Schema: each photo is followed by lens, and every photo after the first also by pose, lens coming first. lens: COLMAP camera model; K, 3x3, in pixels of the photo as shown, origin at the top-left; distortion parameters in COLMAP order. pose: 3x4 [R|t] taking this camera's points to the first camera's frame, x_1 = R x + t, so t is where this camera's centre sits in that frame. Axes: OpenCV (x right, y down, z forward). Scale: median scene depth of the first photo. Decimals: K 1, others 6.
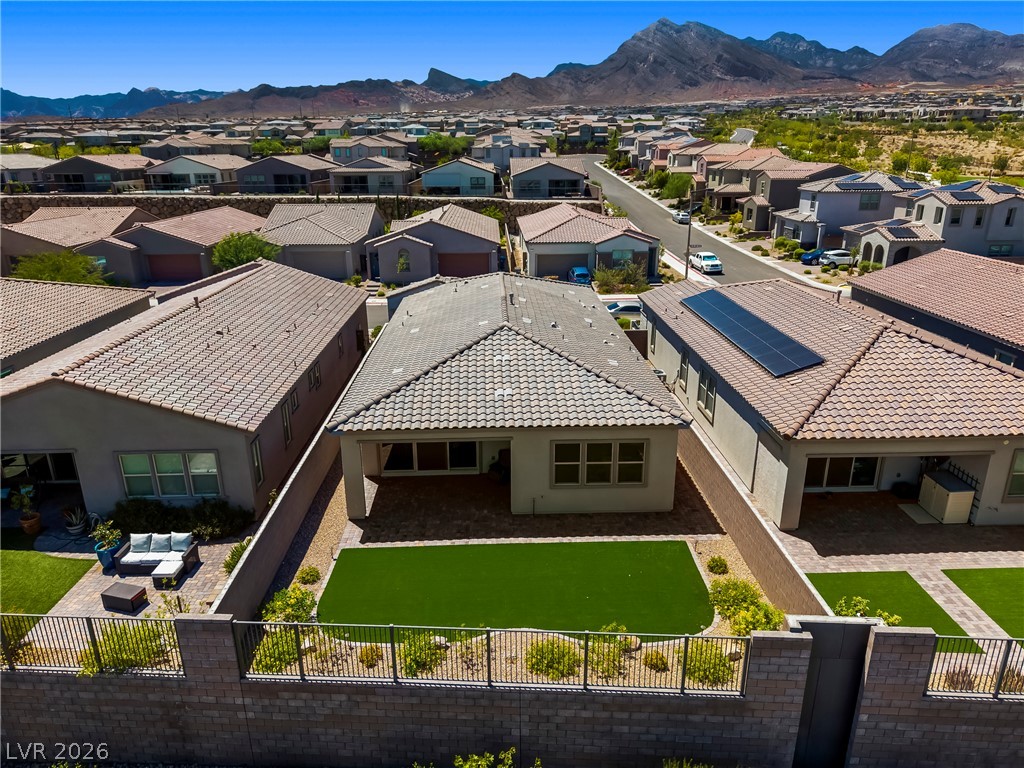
lens RADIAL K [[692.8, 0, 518.8], [0, 692.8, 383.3], [0, 0, 1]] dist [0.009046, -0.004912]
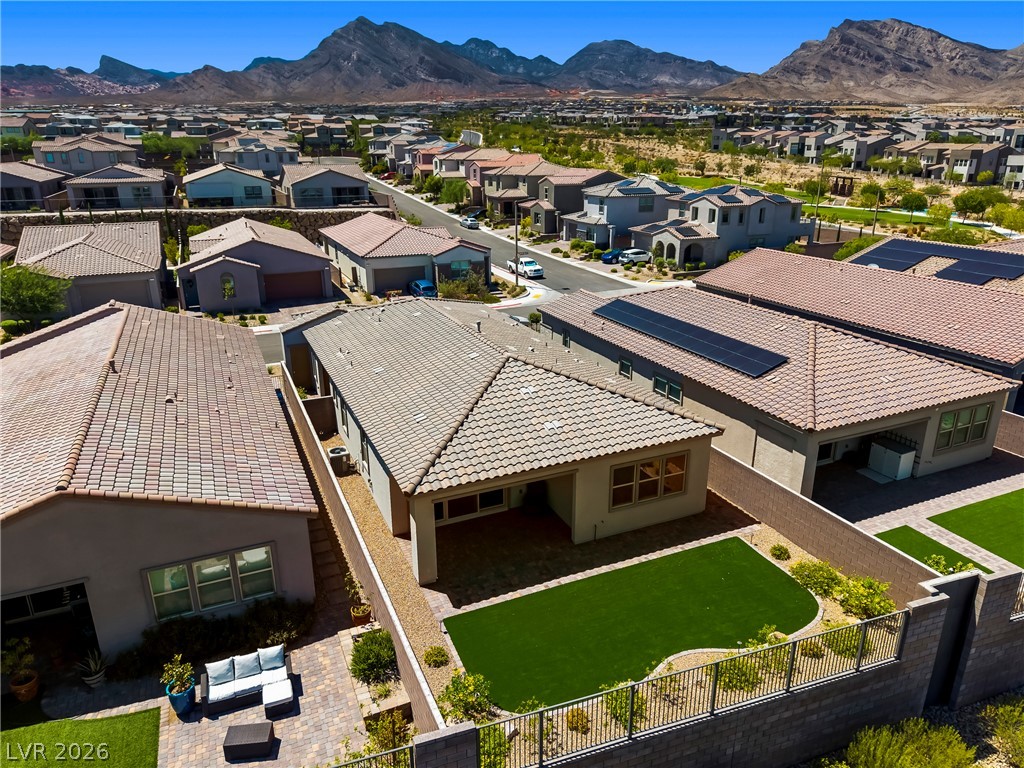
lens RADIAL K [[692.8, 0, 518.8], [0, 692.8, 383.3], [0, 0, 1]] dist [0.009046, -0.004912]
pose [[0.924331, -0.120887, 0.361938, -0.130682], [0.120276, 0.992443, 0.024309, -0.024102], [-0.362141, 0.021063, 0.931885, 0.026762]]
